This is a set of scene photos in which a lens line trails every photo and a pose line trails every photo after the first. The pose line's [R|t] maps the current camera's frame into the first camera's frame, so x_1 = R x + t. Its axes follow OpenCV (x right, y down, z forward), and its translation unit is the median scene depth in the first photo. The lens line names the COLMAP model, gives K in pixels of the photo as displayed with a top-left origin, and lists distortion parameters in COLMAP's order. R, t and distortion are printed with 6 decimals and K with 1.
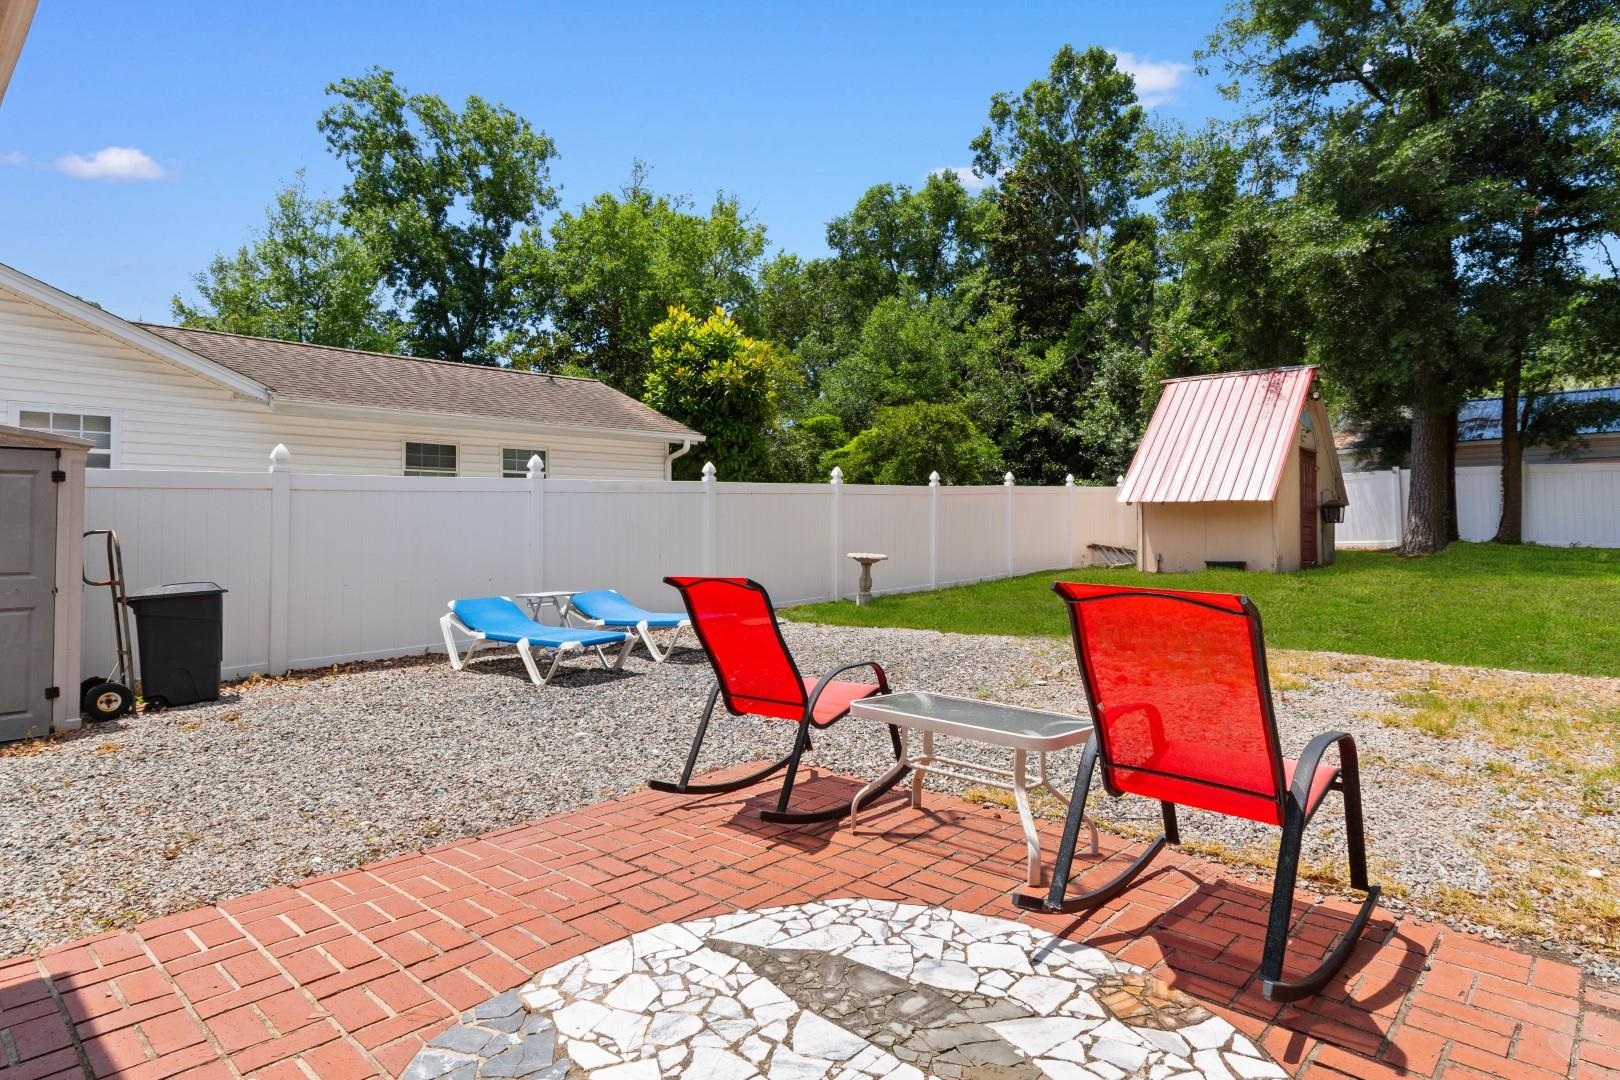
lens RADIAL K [[865.4, 0, 810.0], [0, 865.4, 540.0], [0, 0, 1]] dist [0.004674, 0.000807]
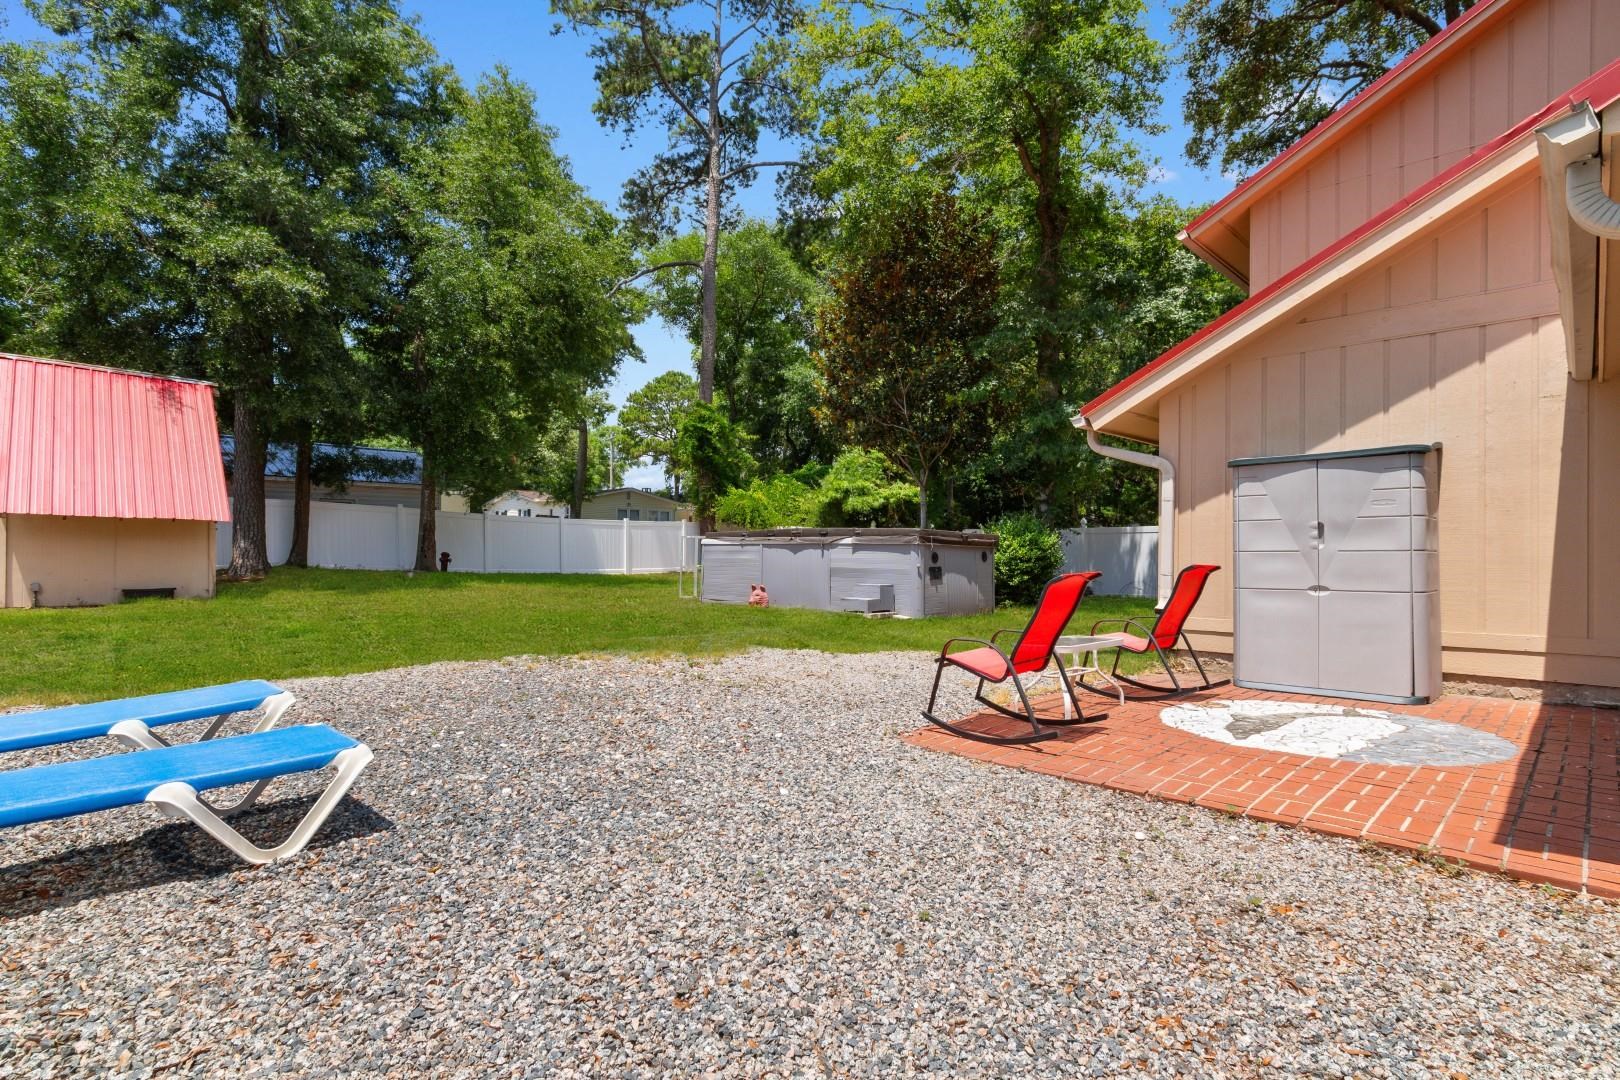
lens RADIAL K [[835.2, 0, 810.0], [0, 835.2, 540.0], [0, 0, 1]] dist [0.000397, -0.000338]
pose [[0.002983, 0.026983, 0.999631, -0.345869], [0.009508, 0.999590, -0.027010, 0.004971], [-0.999950, 0.009585, 0.002726, 0.326785]]
